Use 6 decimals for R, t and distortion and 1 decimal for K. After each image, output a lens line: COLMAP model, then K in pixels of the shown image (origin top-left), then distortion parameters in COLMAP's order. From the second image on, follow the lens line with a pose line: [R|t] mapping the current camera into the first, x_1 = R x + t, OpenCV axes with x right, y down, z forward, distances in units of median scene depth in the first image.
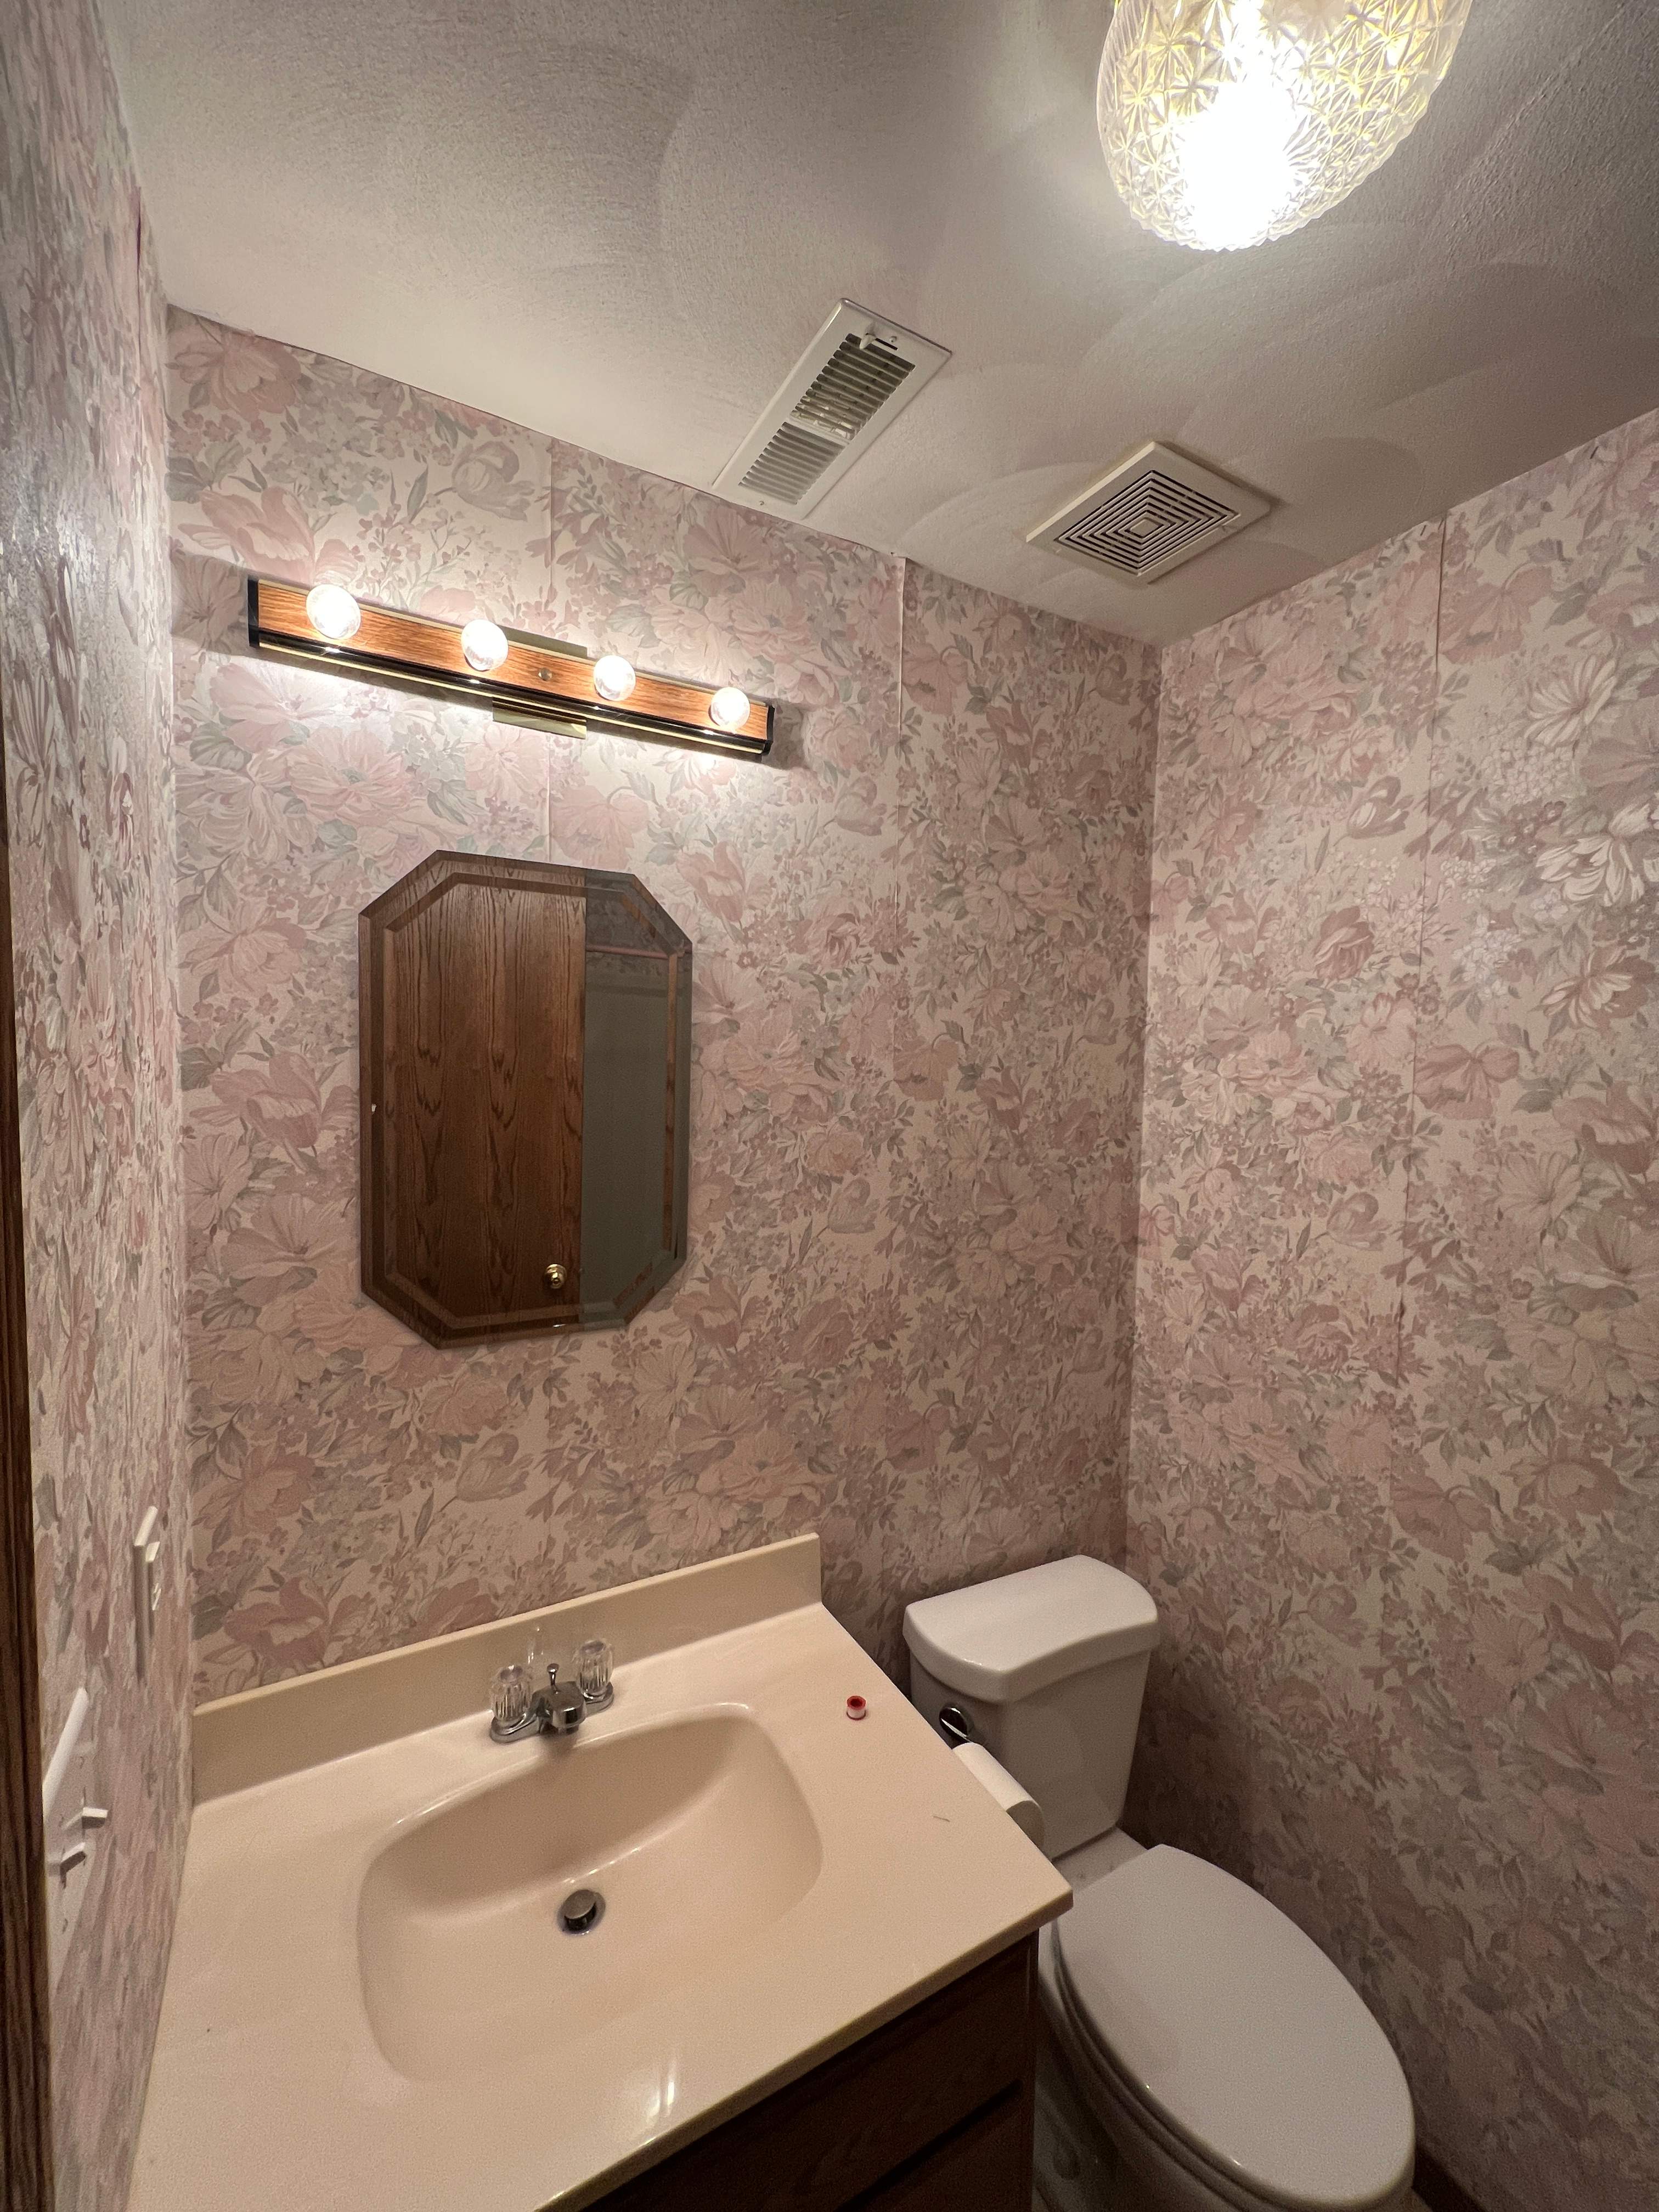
lens RADIAL K [[879.7, 0, 831.5], [0, 879.7, 1107.9], [0, 0, 1]] dist [0.000464, -0.000321]
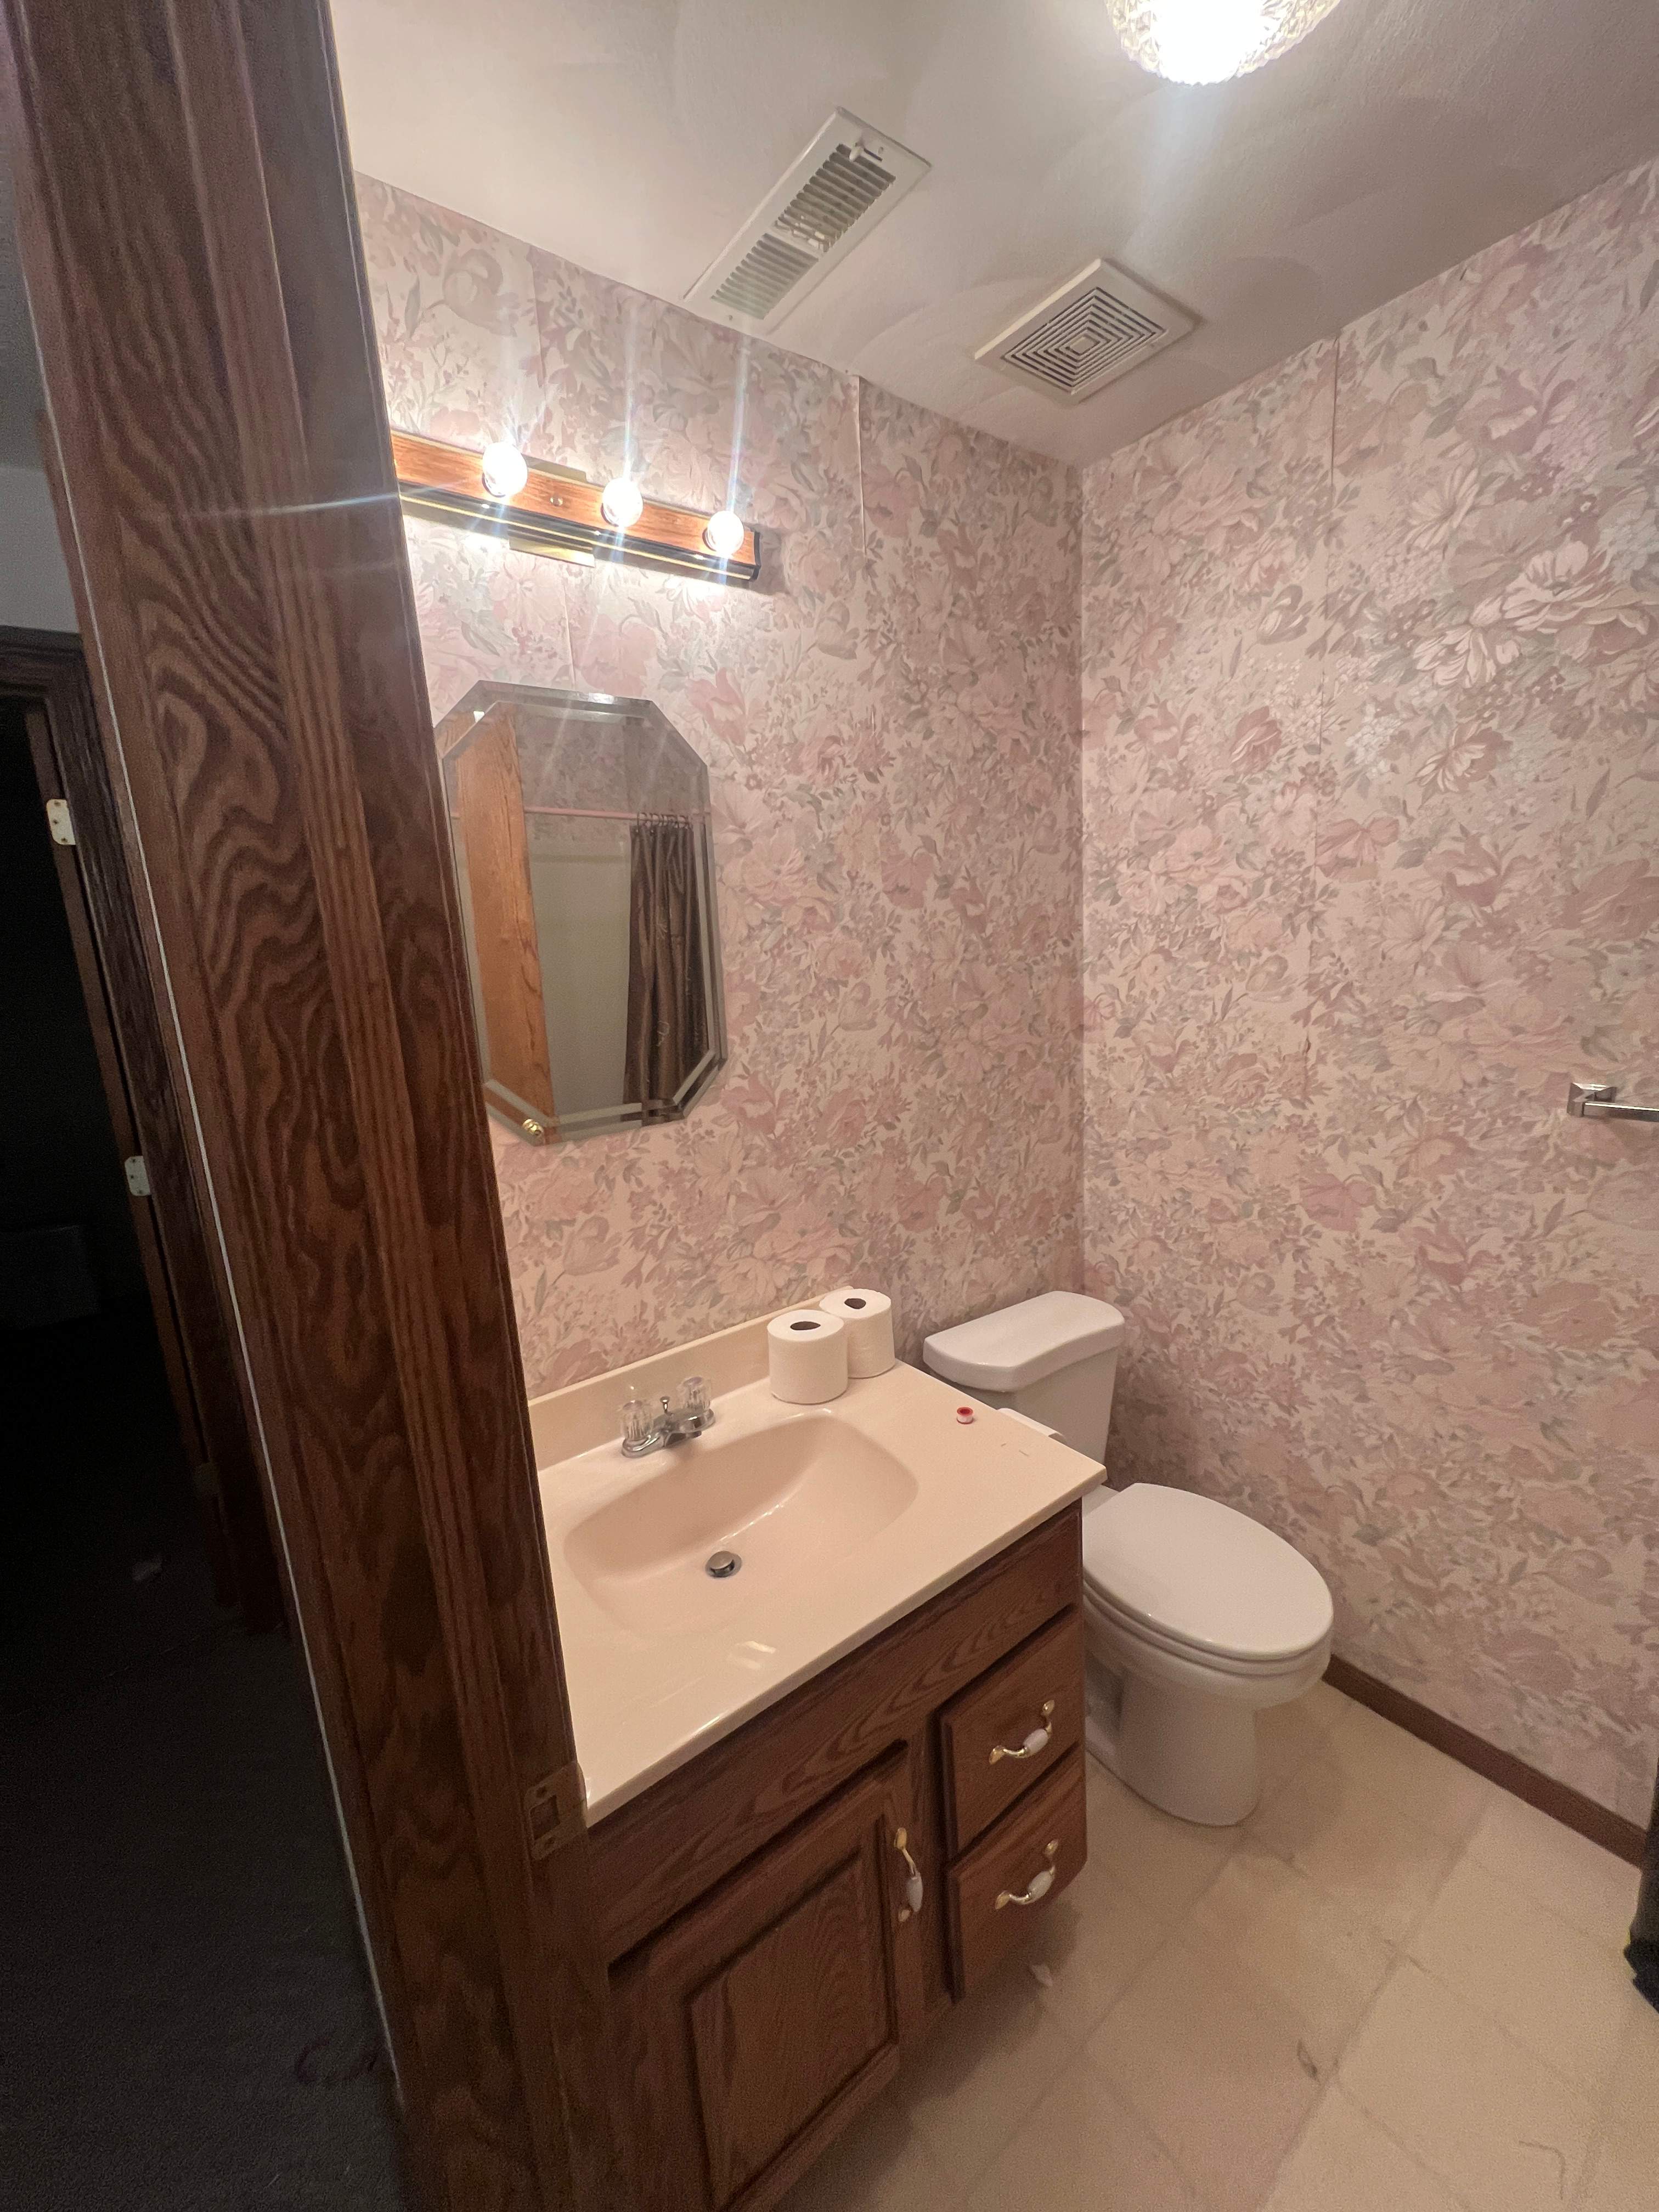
lens RADIAL K [[879.7, 0, 830.9], [0, 879.7, 1107.4], [0, 0, 1]] dist [0.000464, -0.000321]
pose [[0.987156, -0.103244, 0.121919, -0.171963], [0.085839, 0.986385, 0.140271, 0.083297], [-0.134741, -0.128004, 0.982578, -0.135473]]
